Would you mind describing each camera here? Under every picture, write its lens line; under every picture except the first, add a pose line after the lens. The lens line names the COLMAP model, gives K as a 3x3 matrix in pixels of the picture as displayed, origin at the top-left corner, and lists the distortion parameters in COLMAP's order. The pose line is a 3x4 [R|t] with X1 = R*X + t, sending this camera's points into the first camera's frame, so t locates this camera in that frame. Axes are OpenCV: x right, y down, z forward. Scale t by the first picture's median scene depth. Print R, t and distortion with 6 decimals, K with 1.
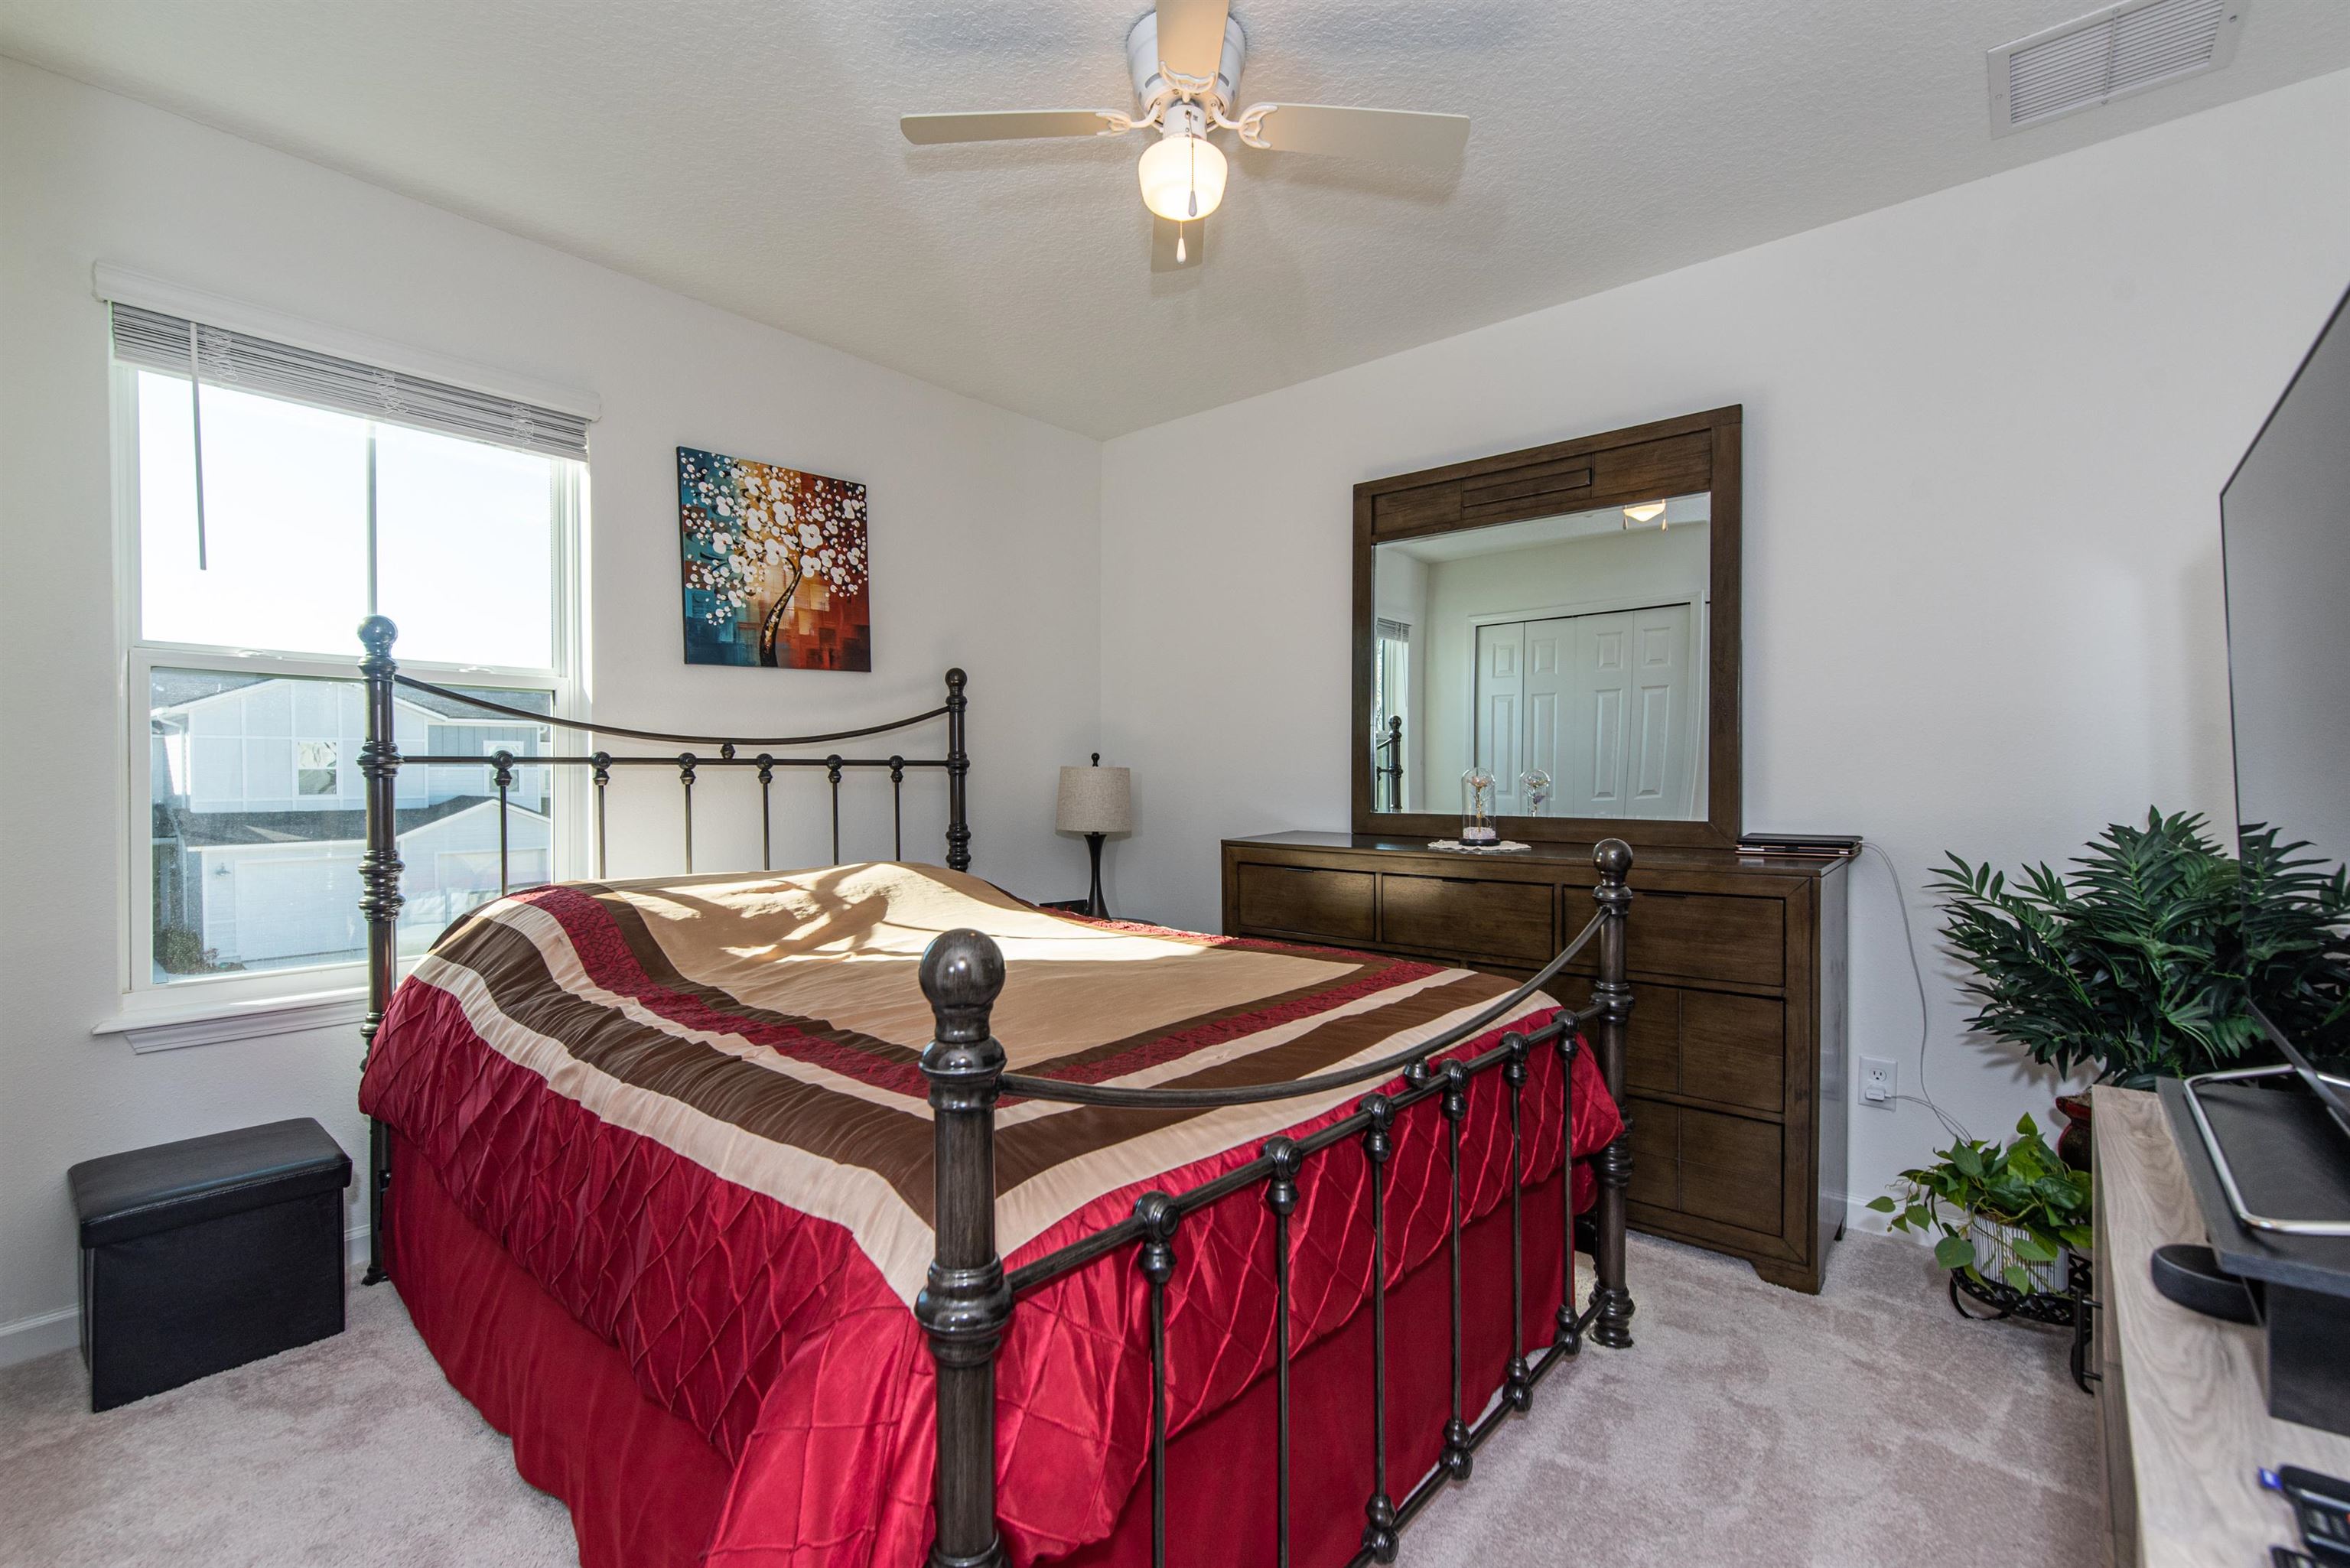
lens RADIAL K [[1026.3, 0, 1165.5], [0, 1026.3, 777.0], [0, 0, 1]] dist [-0.000088, 0.000476]
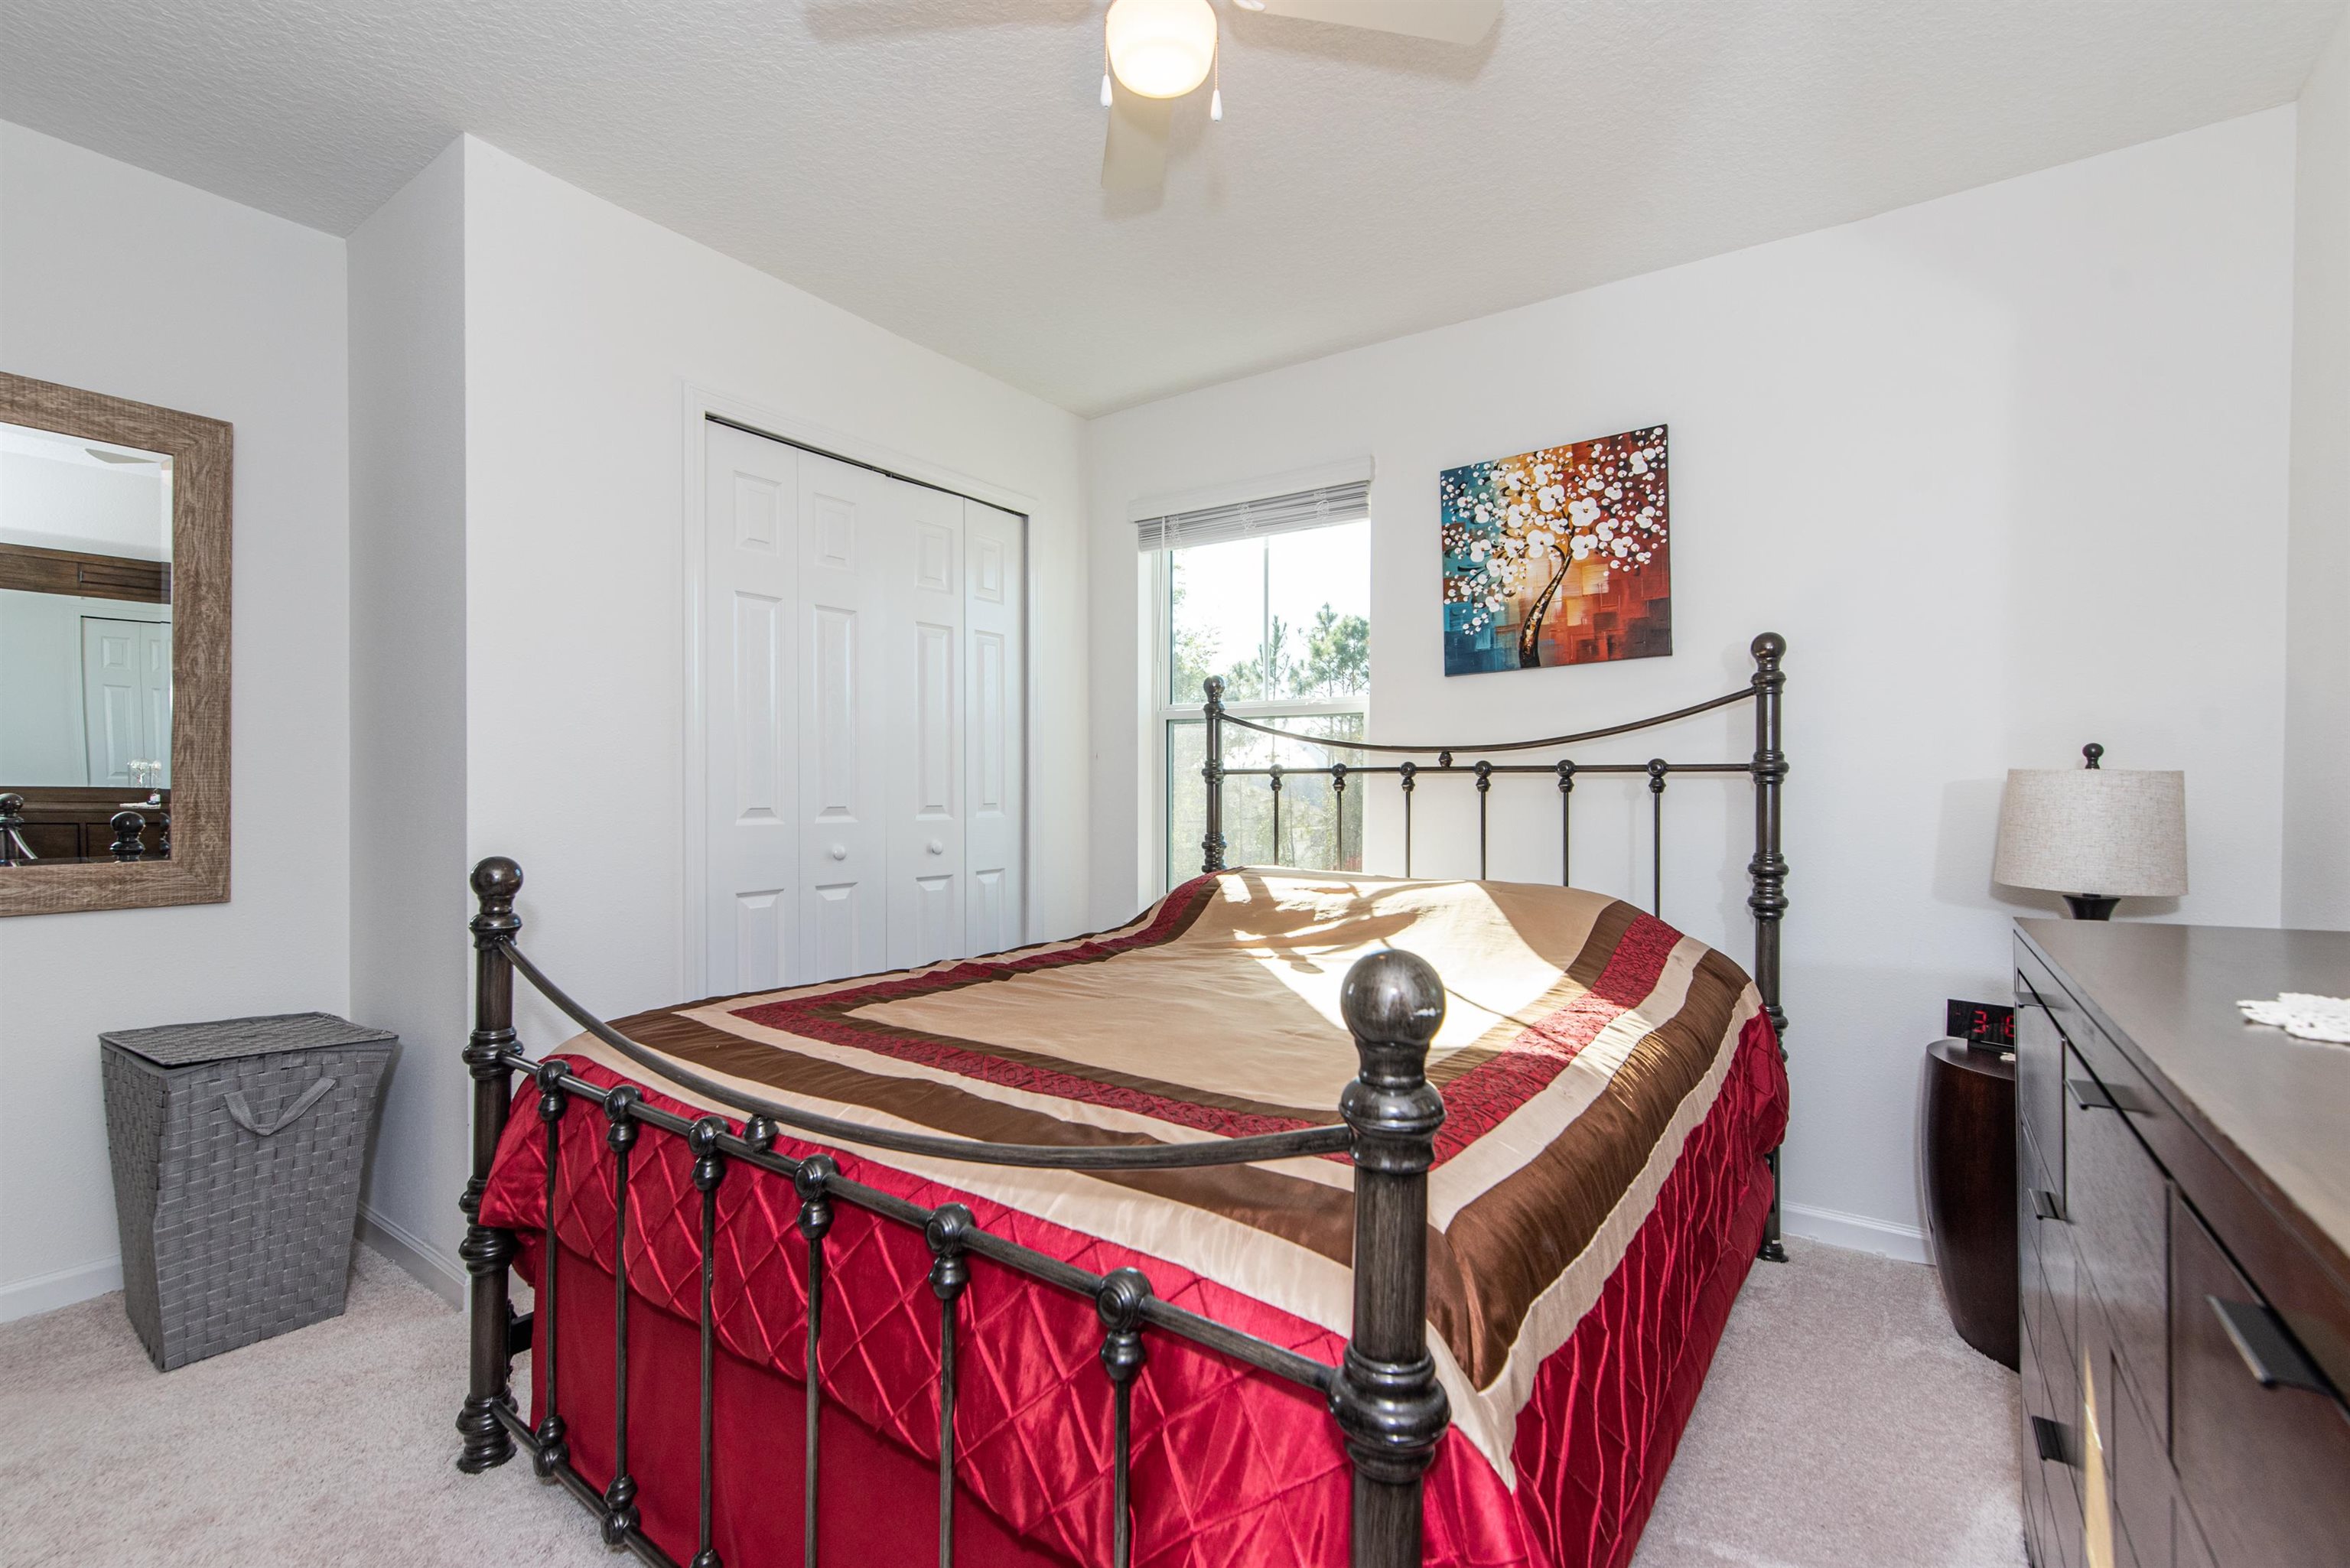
lens RADIAL K [[1026.3, 0, 1165.2], [0, 1026.3, 791.8], [0, 0, 1]] dist [-0.000088, 0.000476]
pose [[0.094096, 0.009729, -0.995516, 0.515461], [-0.004061, 0.999948, 0.009389, -0.001184], [0.995555, 0.003159, 0.094131, 0.575986]]
